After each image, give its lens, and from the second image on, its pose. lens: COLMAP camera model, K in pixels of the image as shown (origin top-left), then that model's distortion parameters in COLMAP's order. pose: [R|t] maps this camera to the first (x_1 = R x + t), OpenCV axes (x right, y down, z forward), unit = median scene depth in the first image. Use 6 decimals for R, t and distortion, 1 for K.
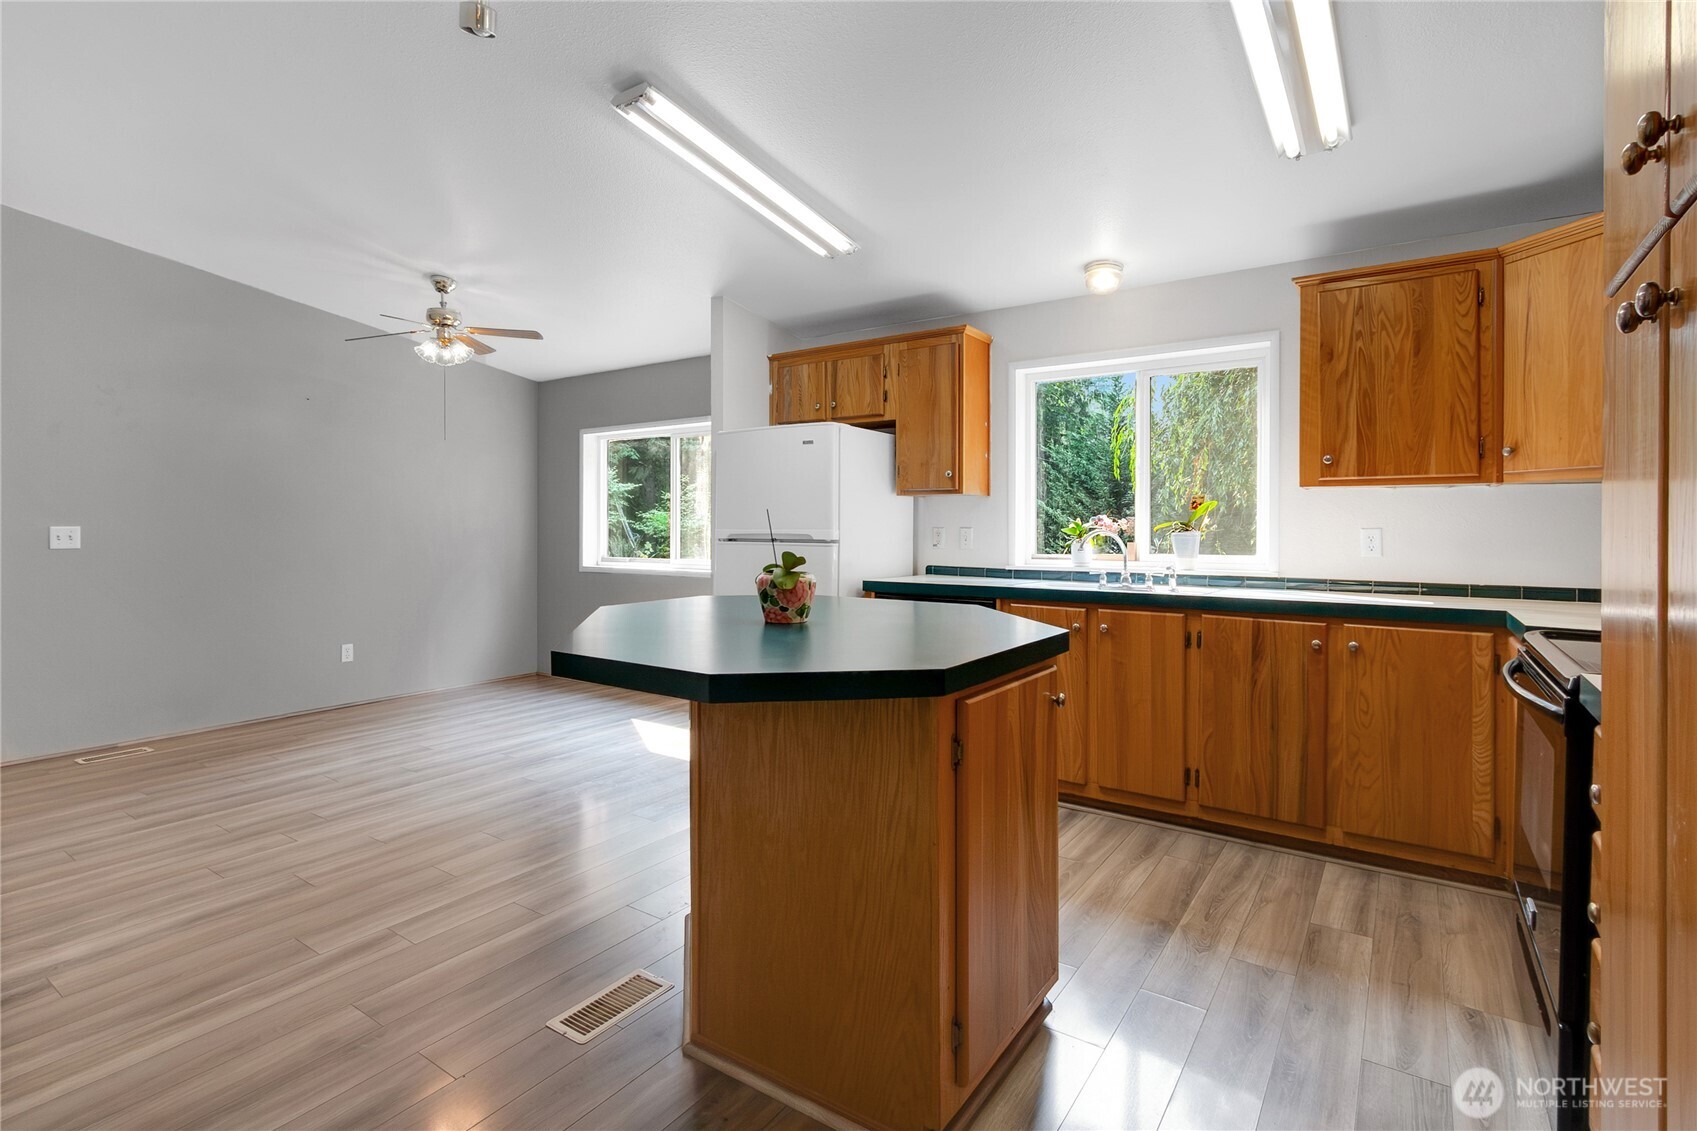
lens RADIAL K [[814.6, 0, 843.8], [0, 814.6, 534.0], [0, 0, 1]] dist [0.000771, 0.000434]
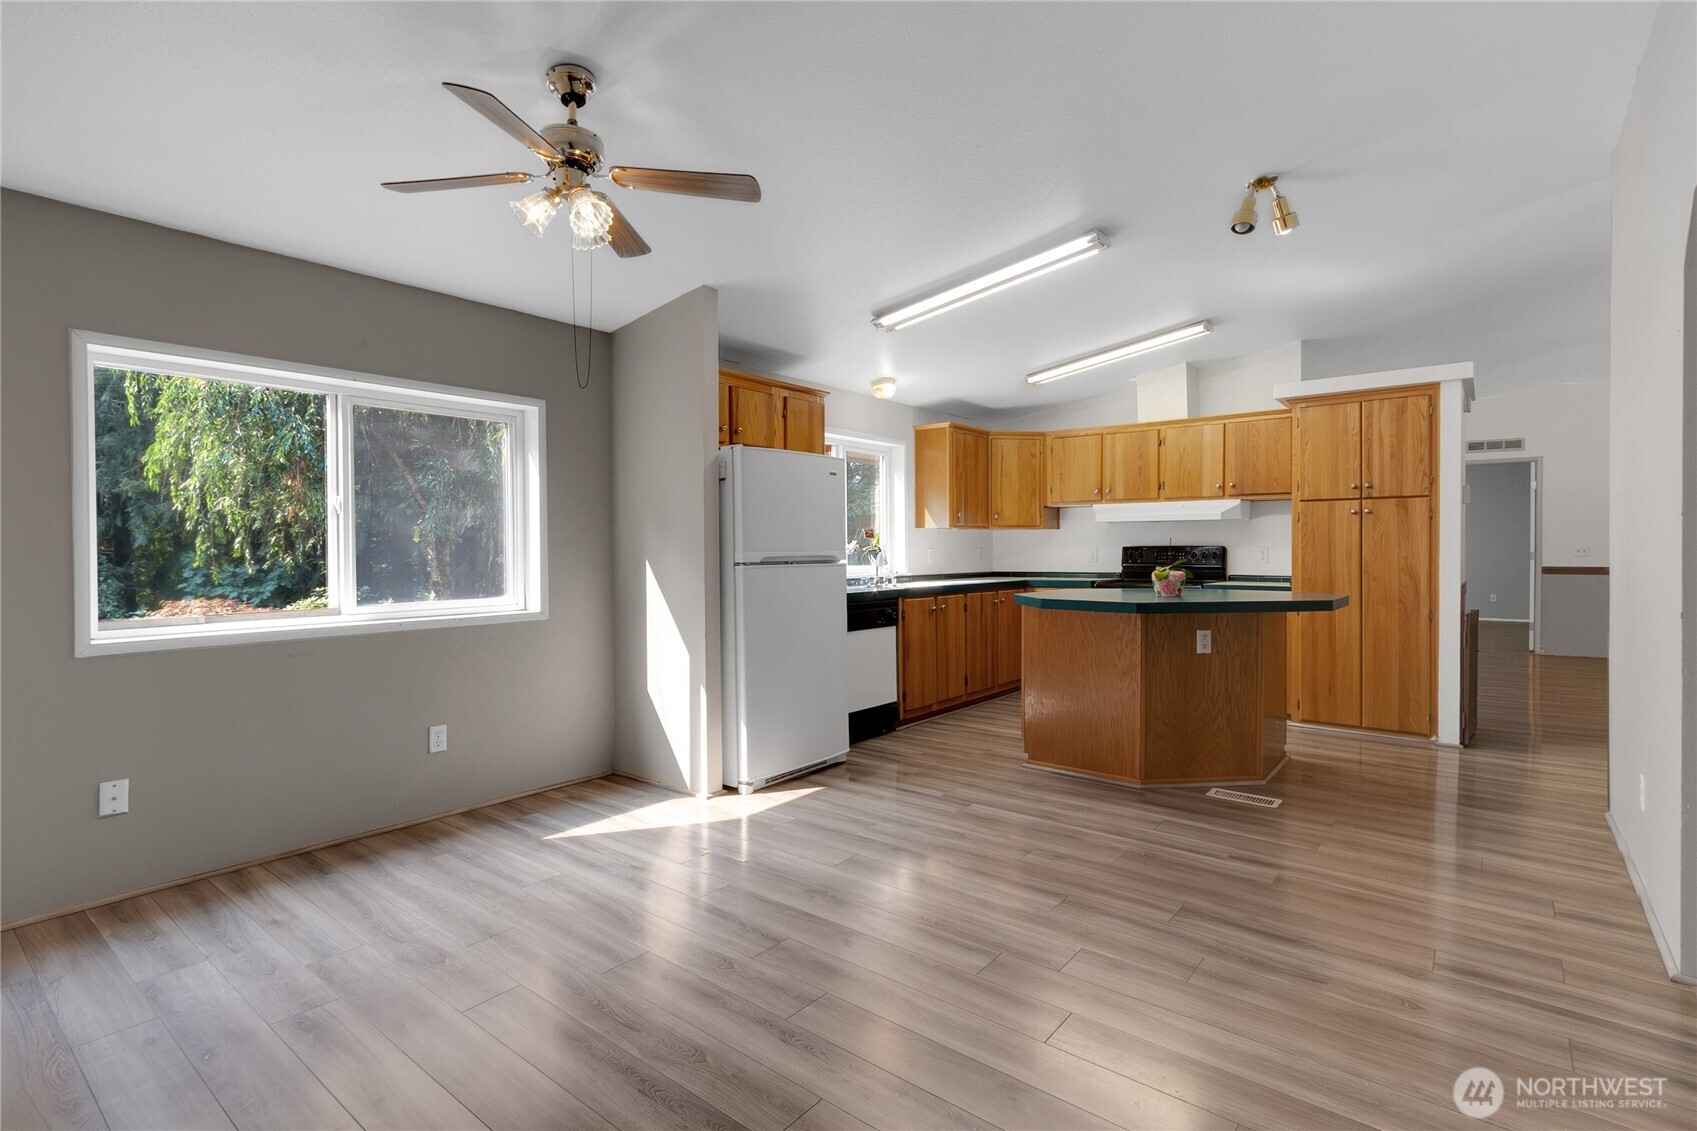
lens RADIAL K [[741.7, 0, 852.2], [0, 741.7, 563.1], [0, 0, 1]] dist [0.001578, 0.000541]
pose [[0.116170, -0.020232, 0.993023, -1.143842], [0.013058, 0.999737, 0.018841, -0.008359], [-0.993144, 0.010778, 0.116403, 0.926129]]
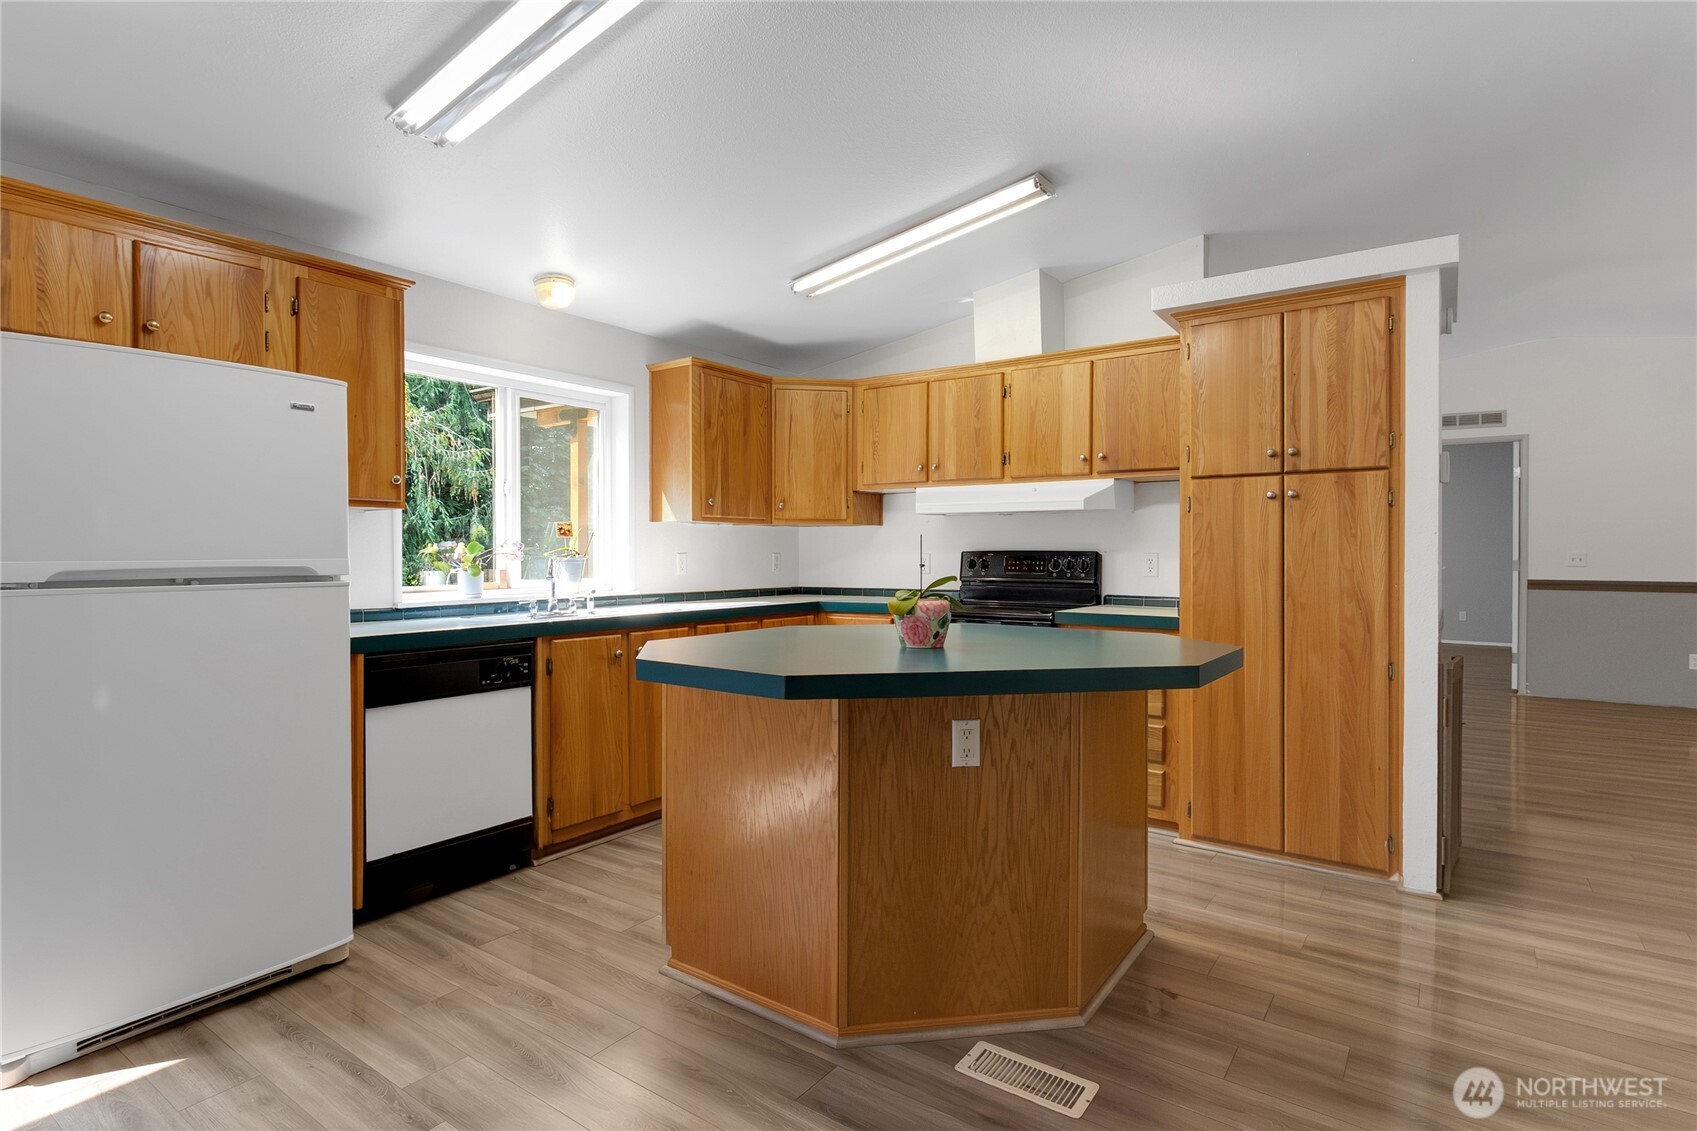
lens RADIAL K [[852.3, 0, 848.5], [0, 852.3, 565.5], [0, 0, 1]] dist [-0.000110, 0.000368]
pose [[0.021632, -0.016538, 0.999629, -0.700699], [0.009290, 0.999823, 0.016340, -0.007036], [-0.999723, 0.008933, 0.021782, 0.656599]]
